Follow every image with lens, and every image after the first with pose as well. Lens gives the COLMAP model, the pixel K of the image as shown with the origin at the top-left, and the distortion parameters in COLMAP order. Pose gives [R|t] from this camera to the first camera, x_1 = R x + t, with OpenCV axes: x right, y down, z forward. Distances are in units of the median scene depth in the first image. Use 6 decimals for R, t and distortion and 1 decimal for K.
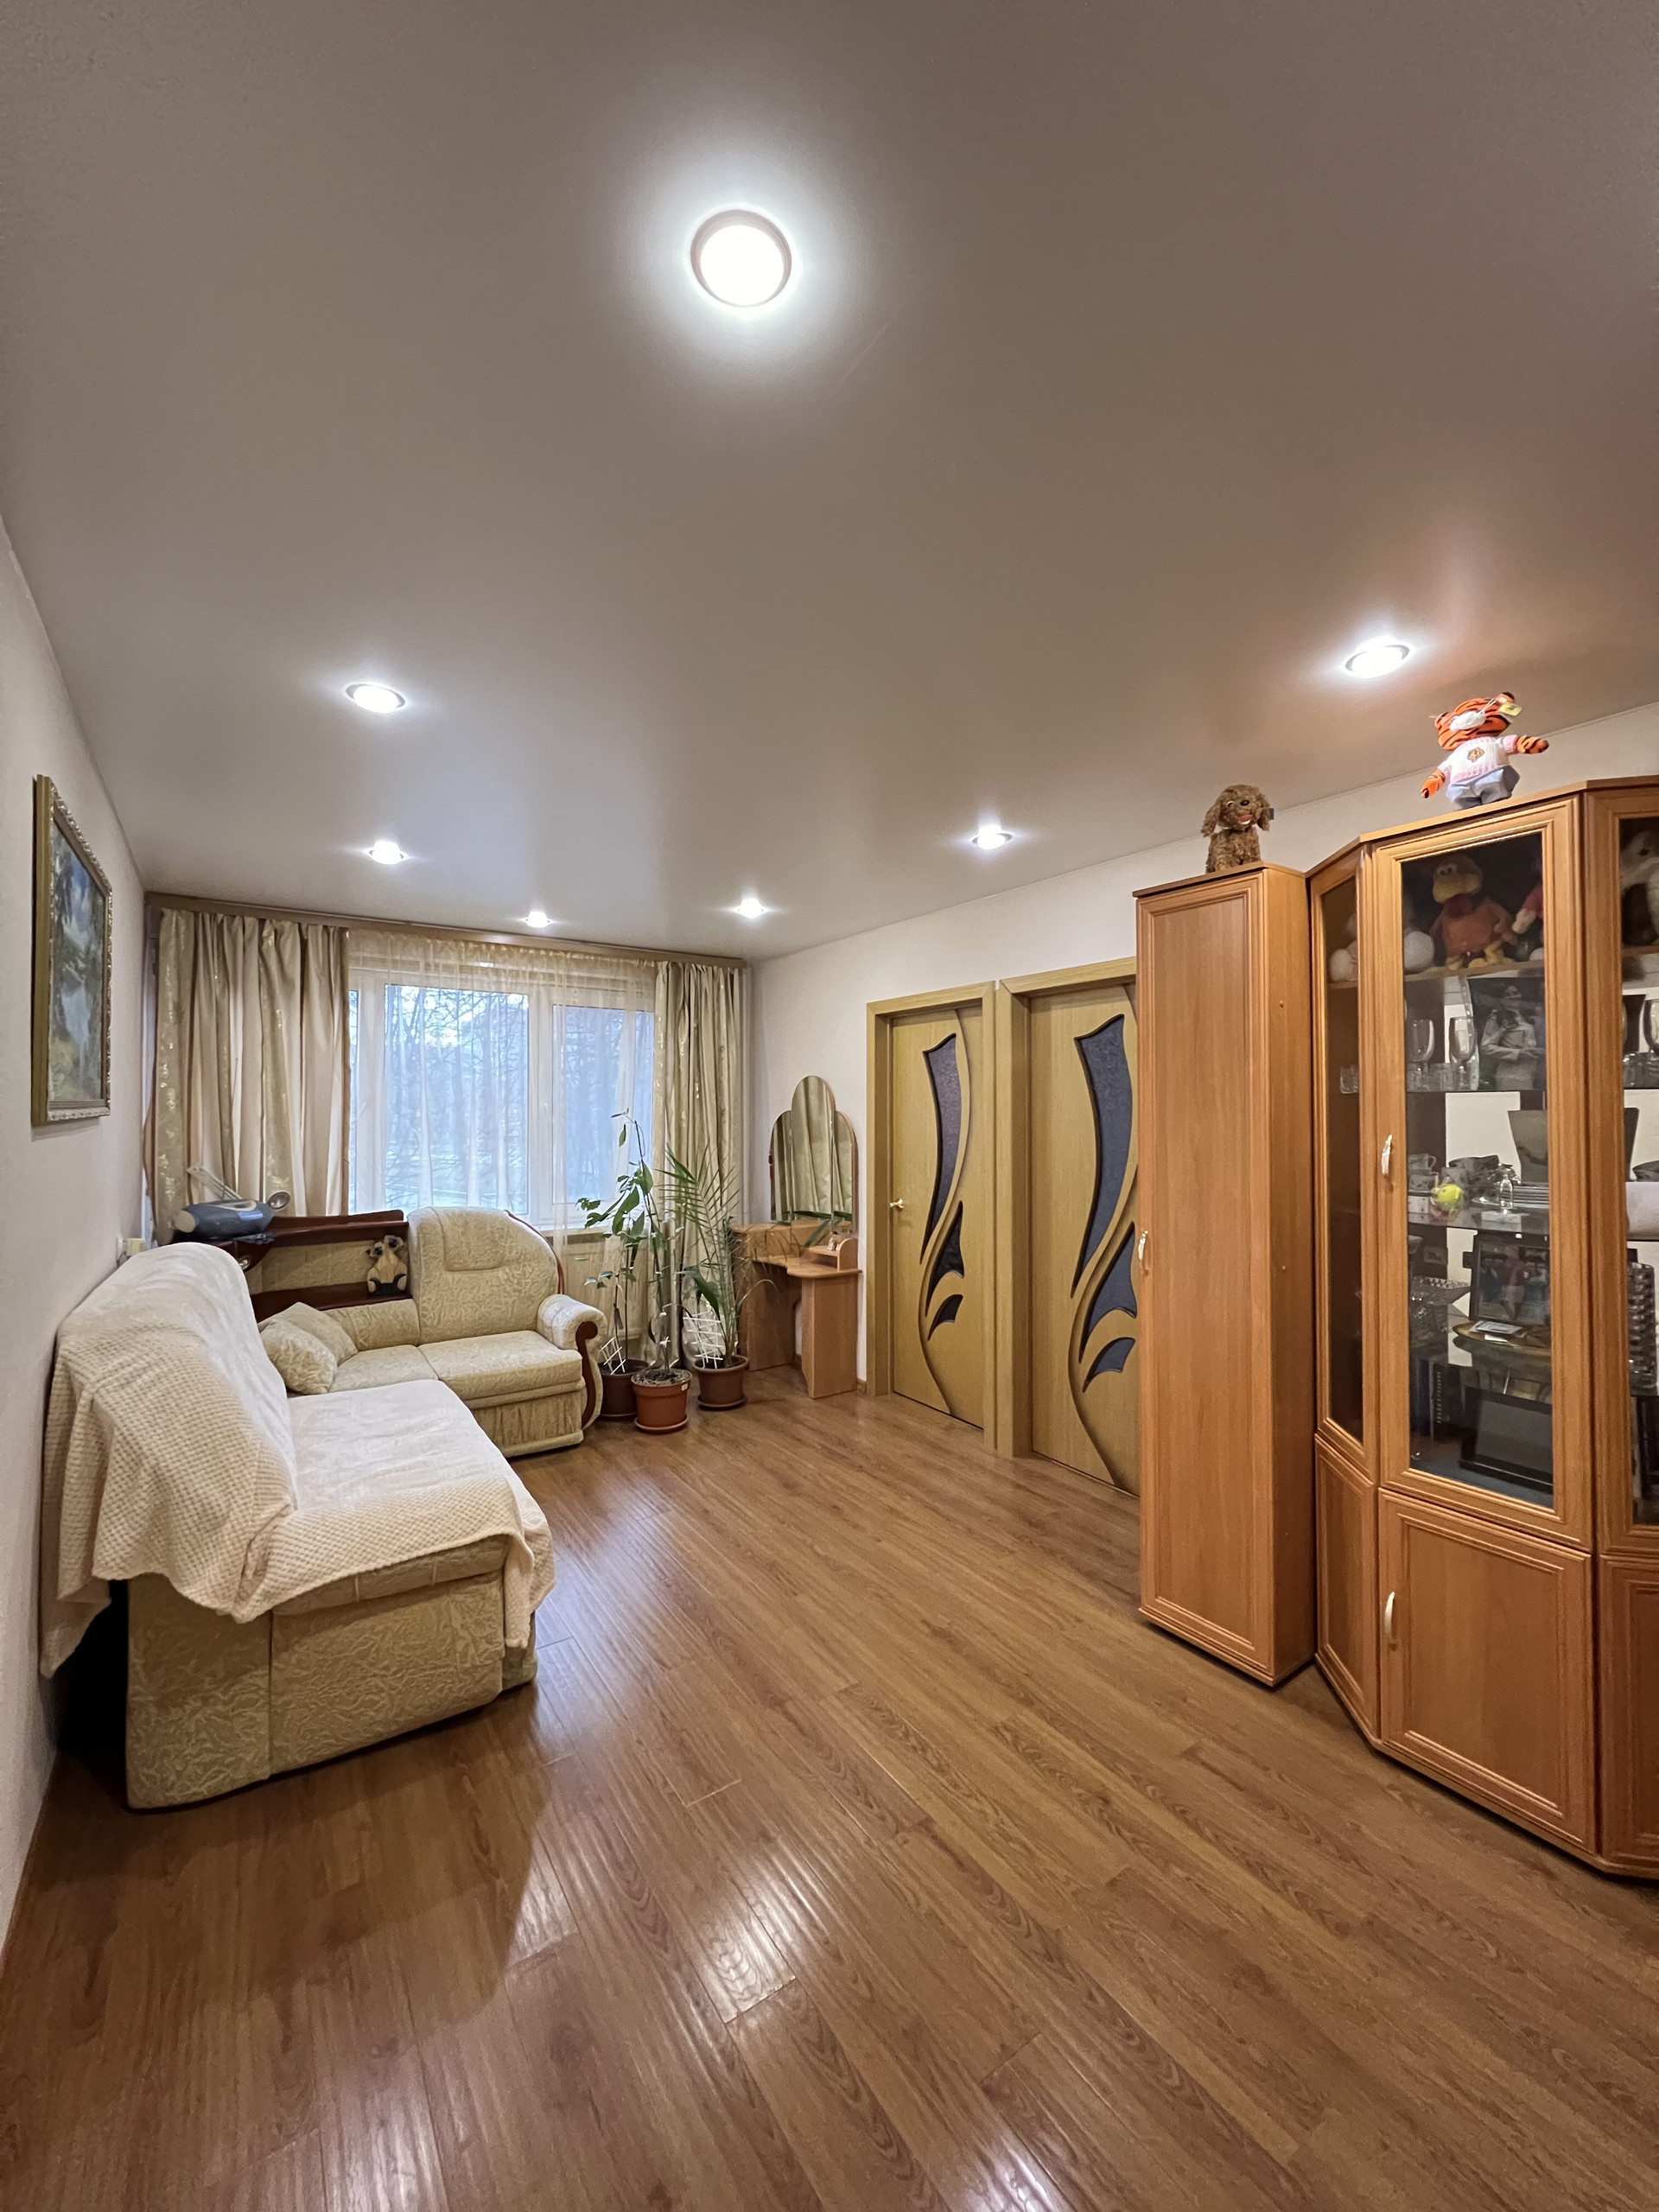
lens RADIAL K [[884.0, 0, 836.4], [0, 884.0, 1105.8], [0, 0, 1]] dist [-0.002595, 0.000428]
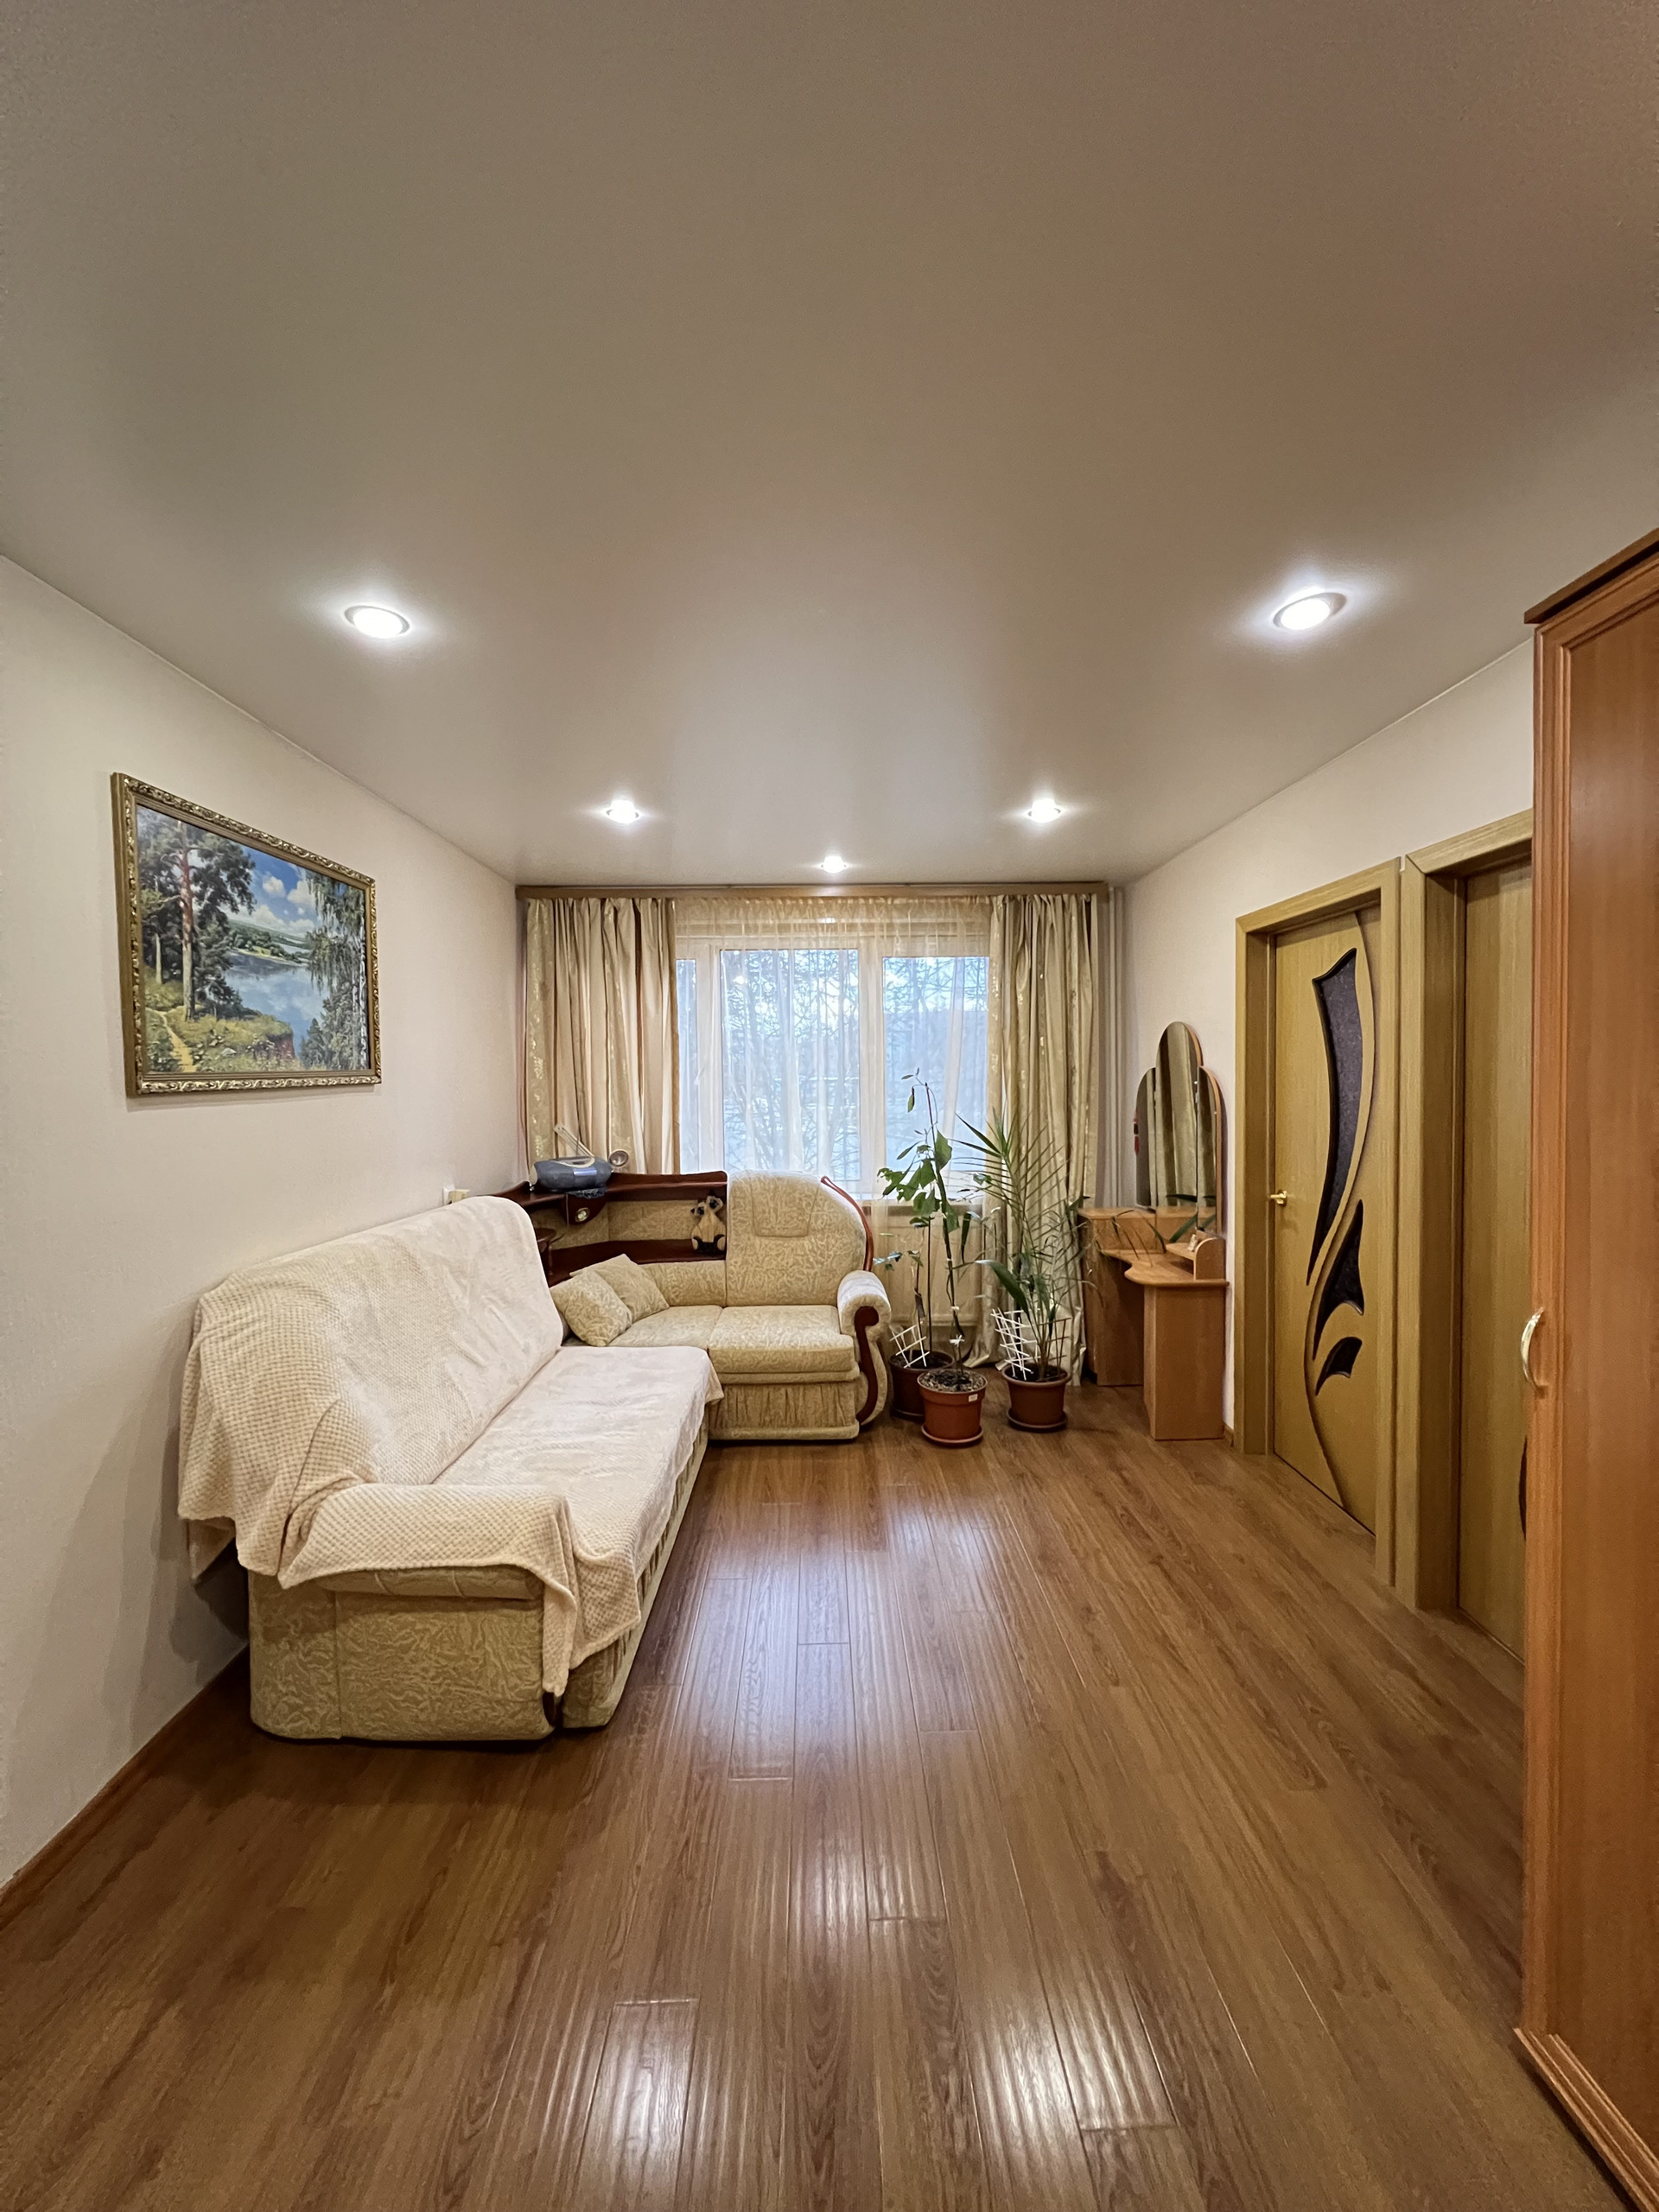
lens RADIAL K [[884.0, 0, 833.6], [0, 884.0, 1105.1], [0, 0, 1]] dist [-0.002595, 0.000428]
pose [[0.835977, 0.007971, -0.548707, 0.182060], [0.017669, 0.998985, 0.041431, 0.001381], [0.548480, -0.044331, 0.834987, 0.238149]]
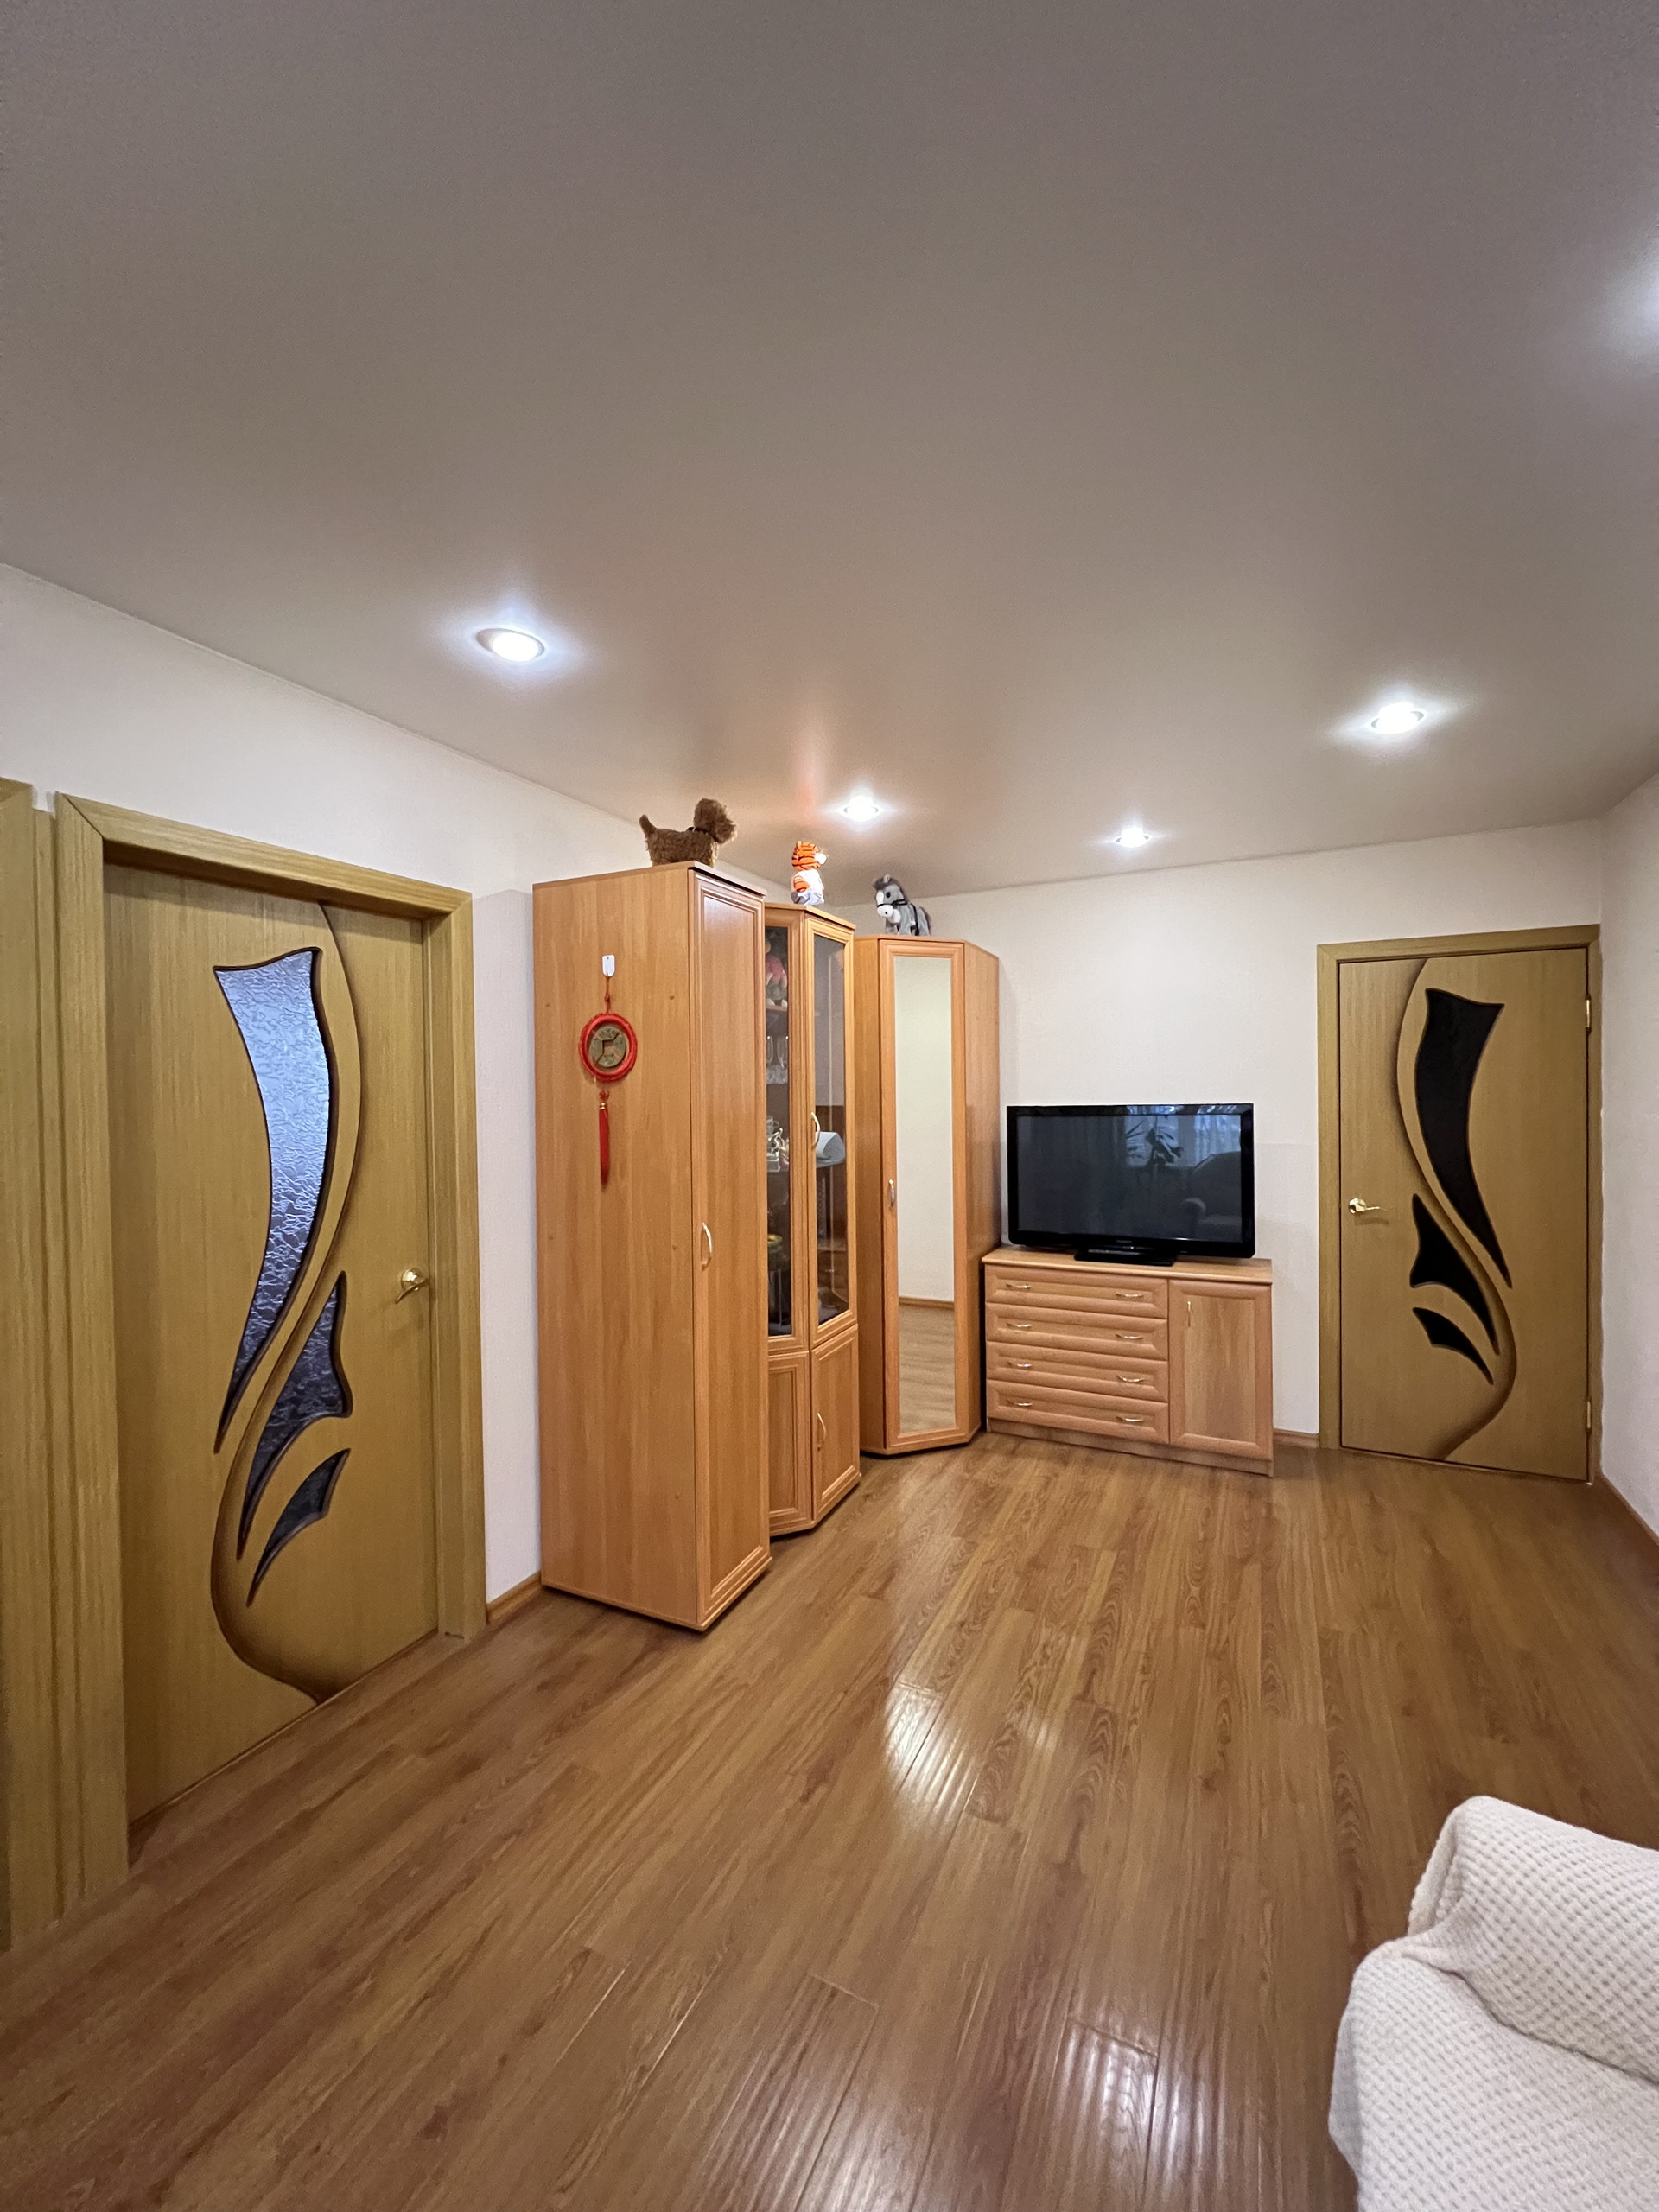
lens RADIAL K [[883.7, 0, 826.7], [0, 883.7, 1103.4], [0, 0, 1]] dist [0.002466, 0.000097]
pose [[-0.493089, 0.003101, 0.869974, -0.369432], [0.004924, 0.999988, -0.000774, 0.008869], [-0.869965, 0.003902, -0.493098, 0.909844]]
